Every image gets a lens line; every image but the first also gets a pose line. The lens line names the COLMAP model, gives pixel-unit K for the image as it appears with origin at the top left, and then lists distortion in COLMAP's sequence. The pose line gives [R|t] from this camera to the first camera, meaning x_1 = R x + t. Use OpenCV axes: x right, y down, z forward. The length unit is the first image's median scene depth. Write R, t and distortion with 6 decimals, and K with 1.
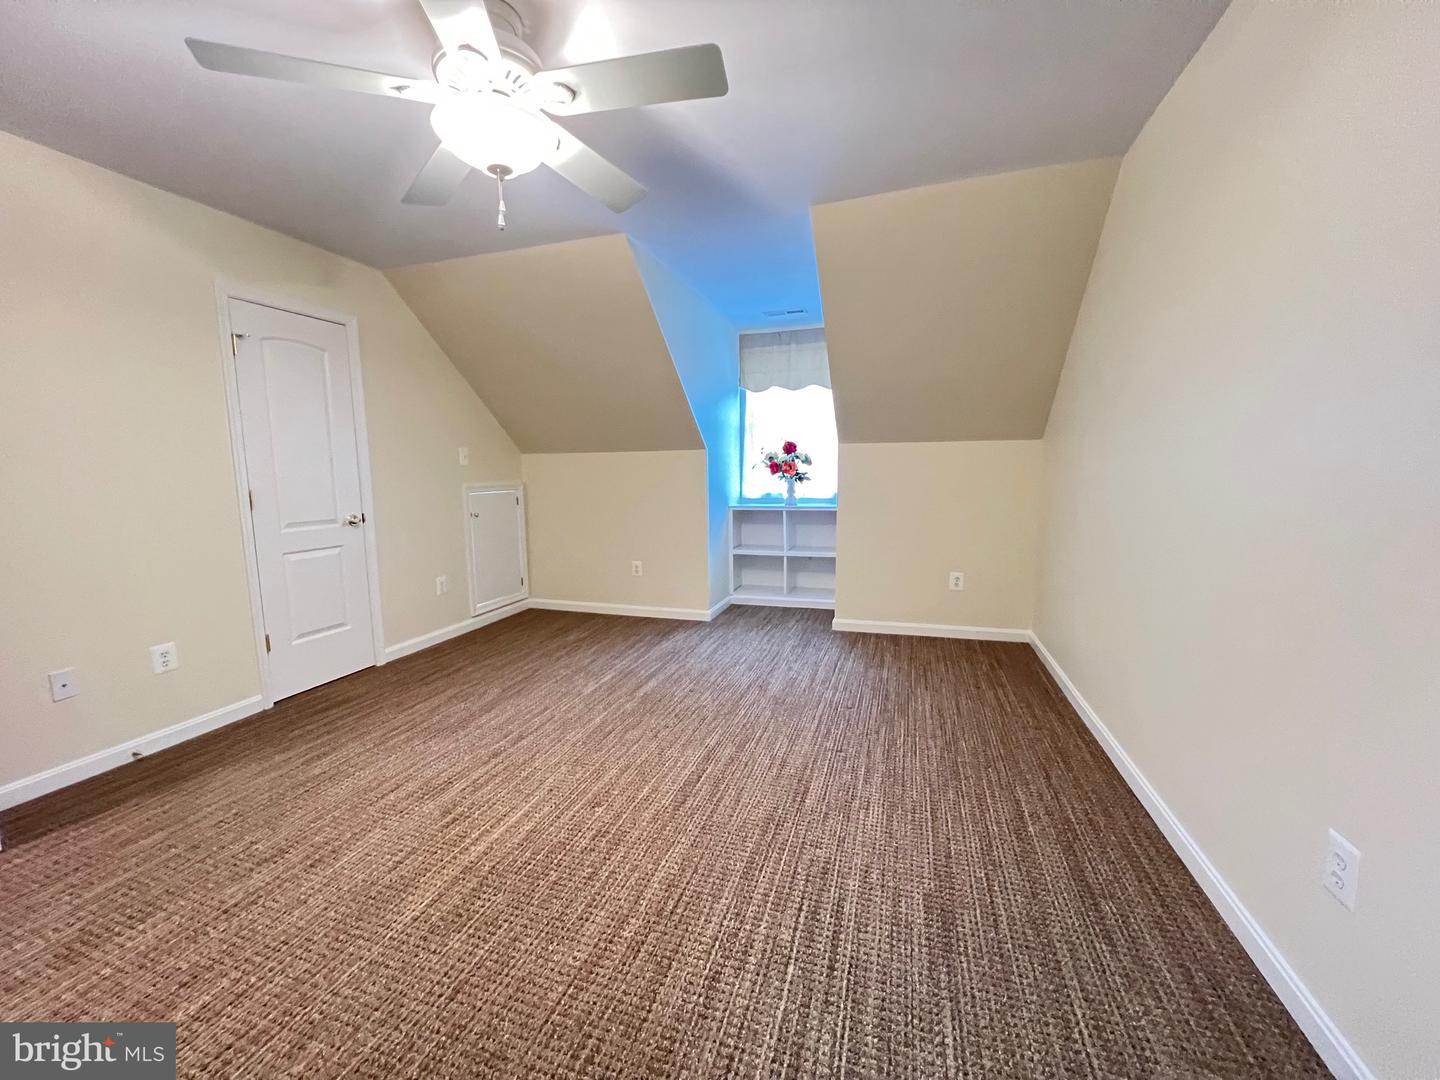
lens RADIAL K [[586.1, 0, 720.2], [0, 586.1, 541.9], [0, 0, 1]] dist [0.003044, -0.000036]
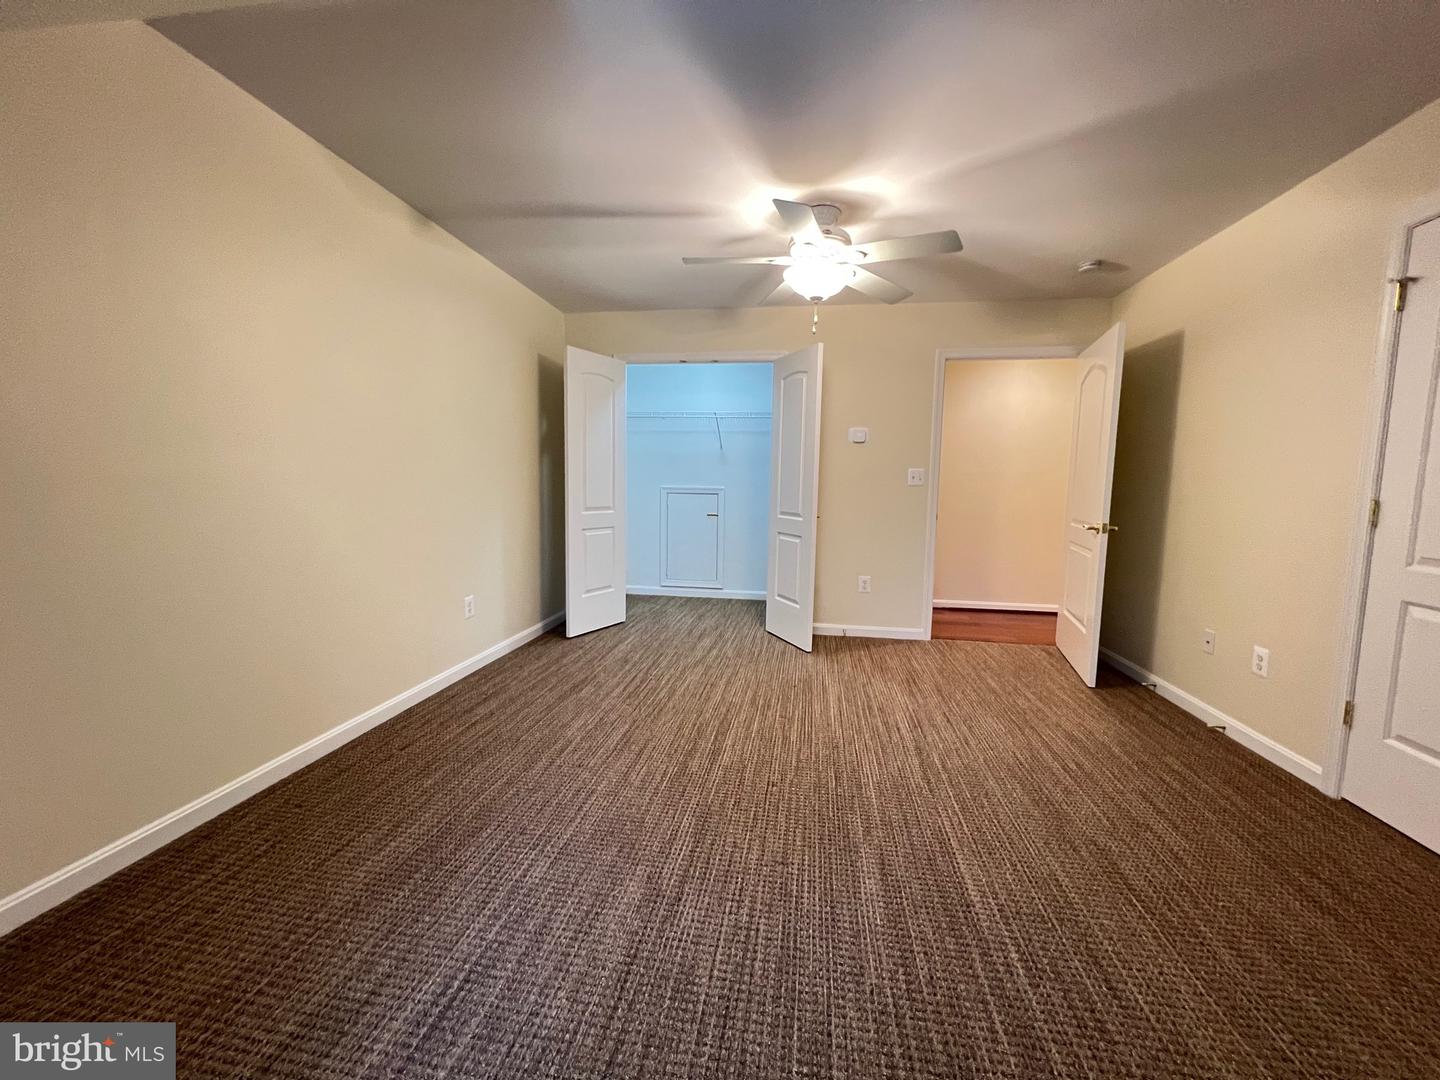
lens RADIAL K [[586.1, 0, 727.8], [0, 586.1, 542.6], [0, 0, 1]] dist [0.003044, -0.000036]
pose [[-0.986337, 0.014216, -0.164124, 0.115099], [-0.023959, 0.973298, 0.228293, -0.216506], [0.162987, 0.229106, -0.959659, 1.852563]]
